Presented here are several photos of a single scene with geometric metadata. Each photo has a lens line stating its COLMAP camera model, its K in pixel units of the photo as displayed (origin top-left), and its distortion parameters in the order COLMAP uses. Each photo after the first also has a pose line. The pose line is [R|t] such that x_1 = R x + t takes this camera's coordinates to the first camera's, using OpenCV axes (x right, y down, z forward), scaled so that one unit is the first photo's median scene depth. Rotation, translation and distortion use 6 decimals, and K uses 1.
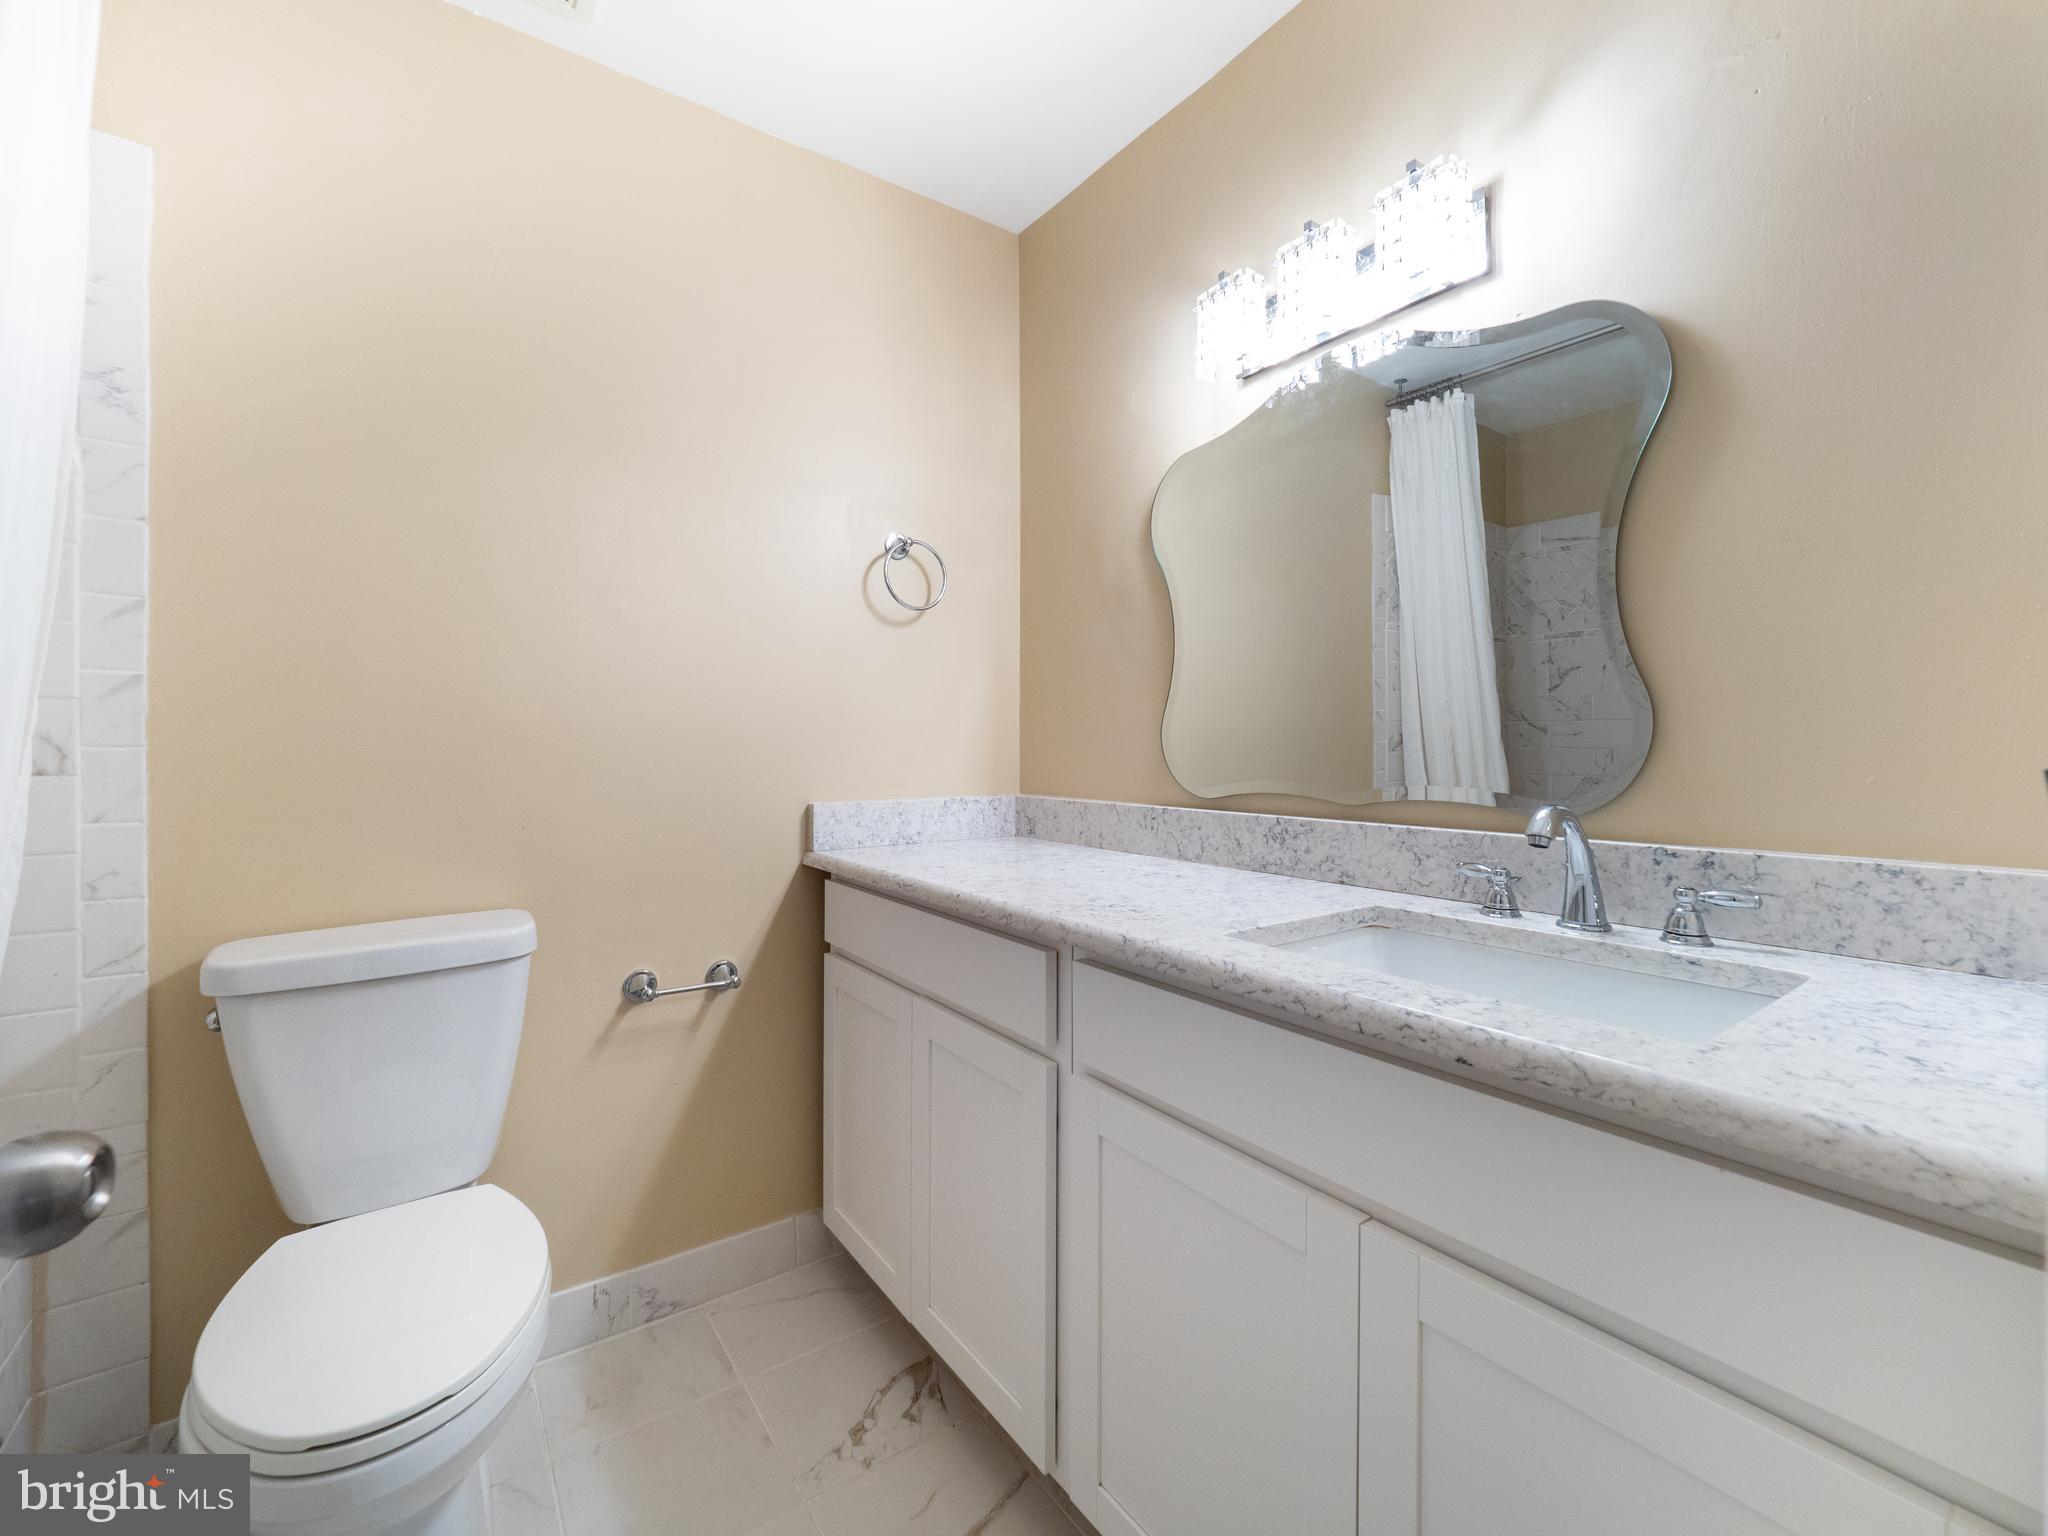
lens RADIAL K [[884.9, 0, 1020.8], [0, 884.9, 747.1], [0, 0, 1]] dist [-0.001201, 0.000731]
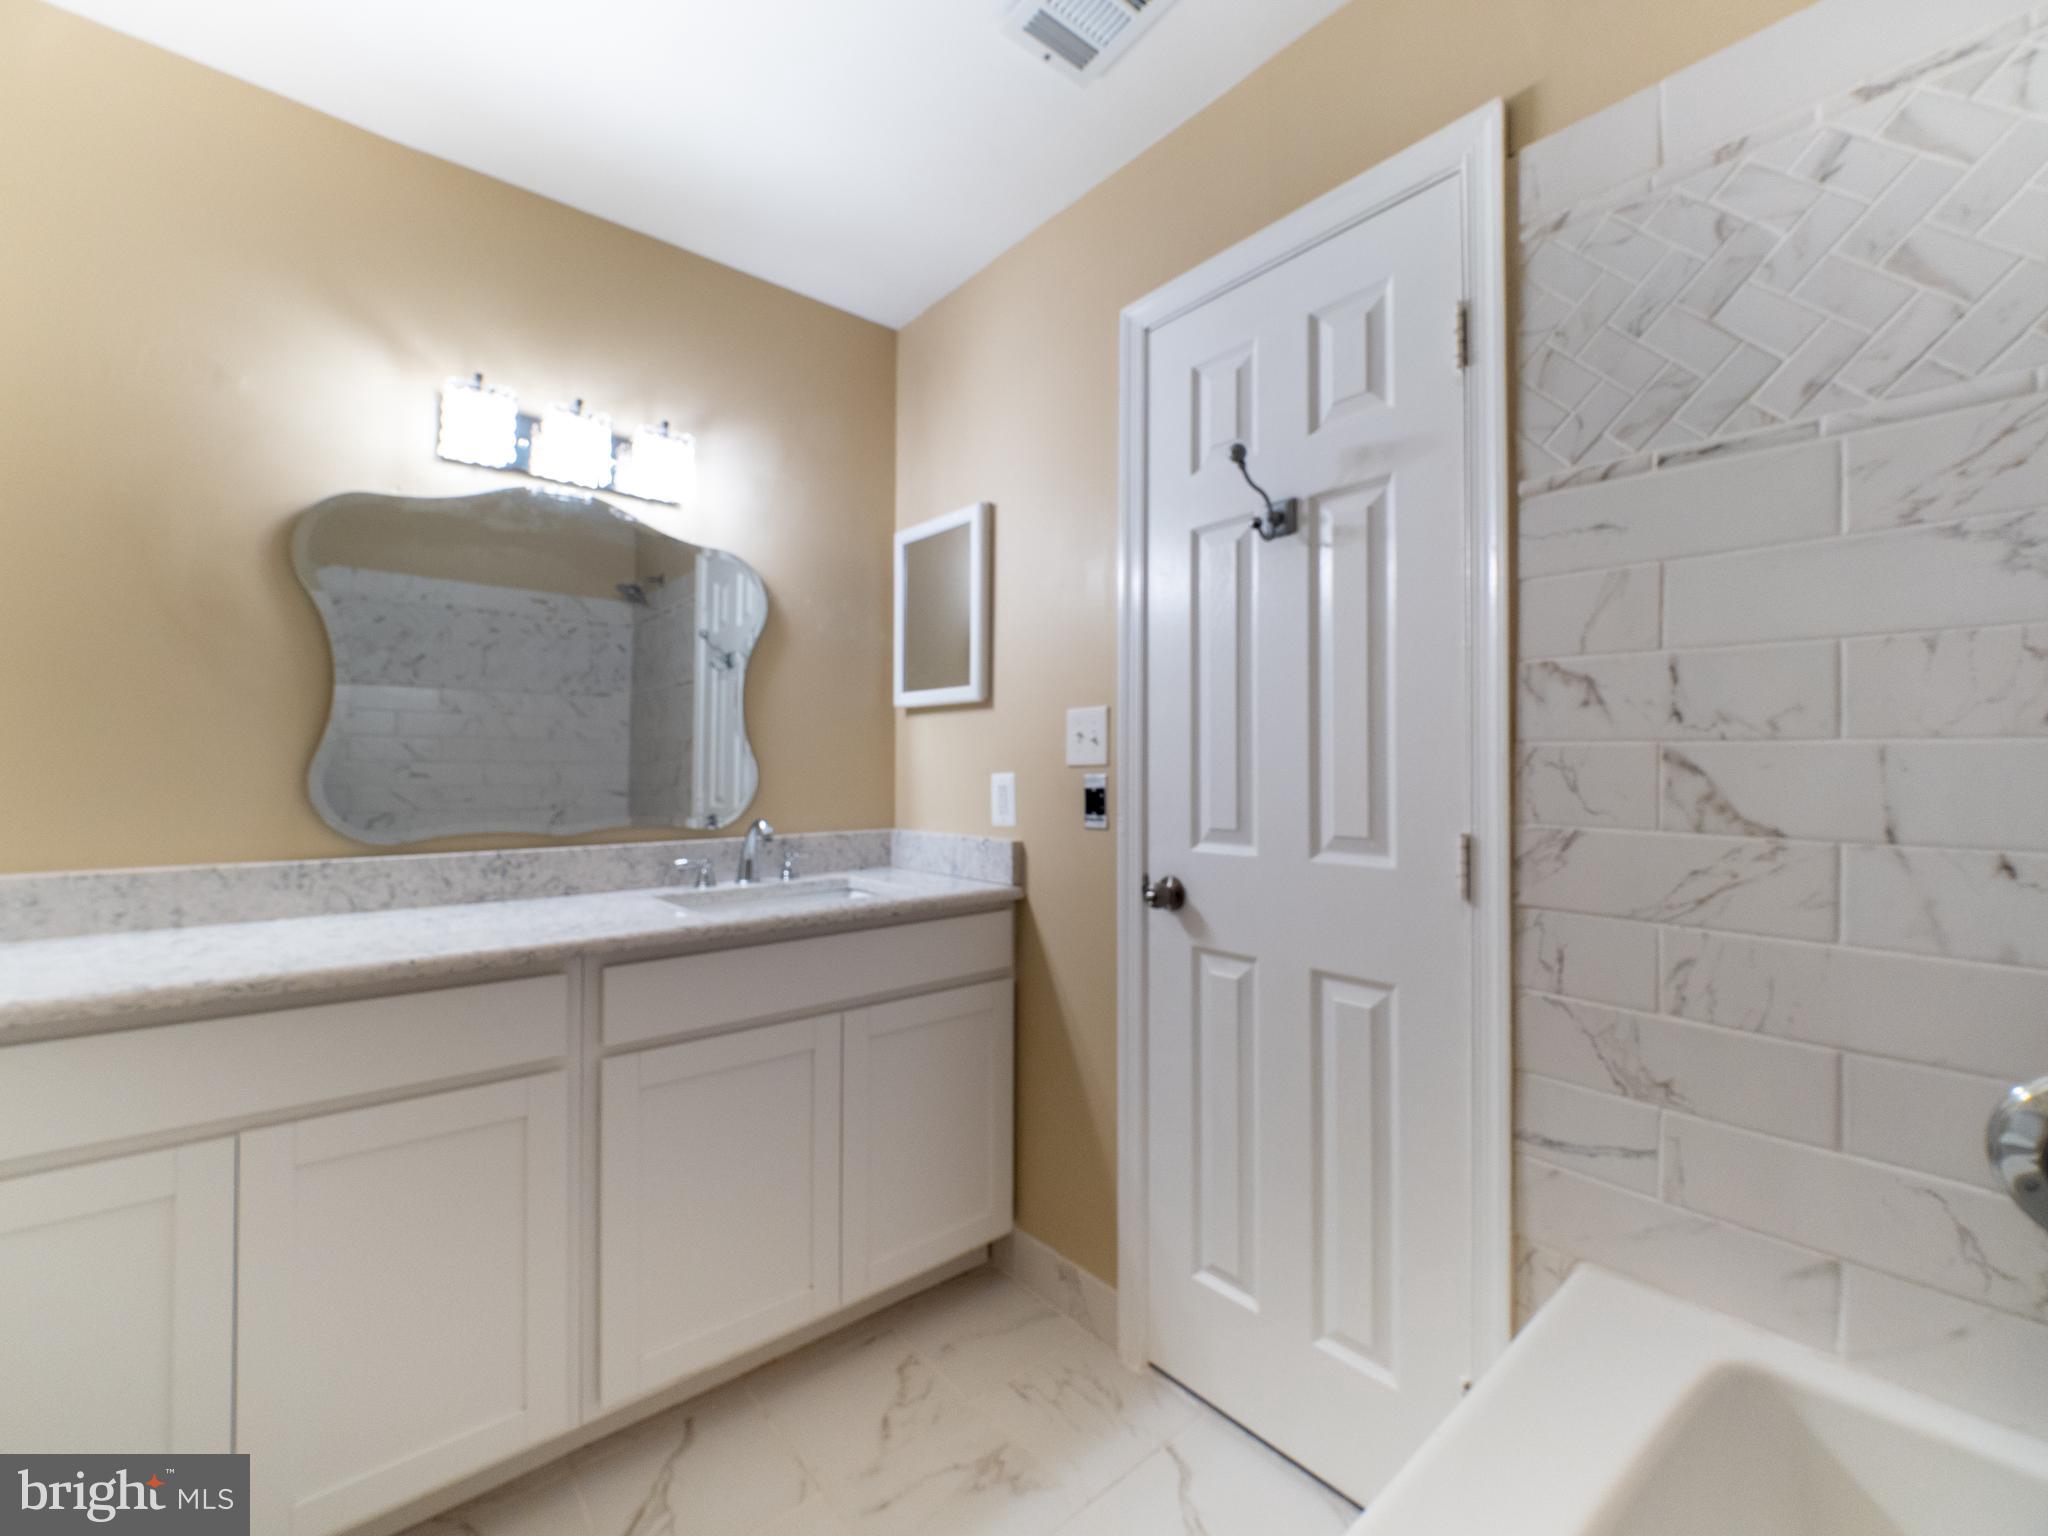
lens RADIAL K [[884.9, 0, 1018.9], [0, 884.9, 766.2], [0, 0, 1]] dist [-0.001201, 0.000731]
pose [[-0.066988, 0.005004, 0.997741, -0.927614], [0.005727, 0.999973, -0.004630, -0.027296], [-0.997737, 0.005404, -0.067015, 0.373061]]
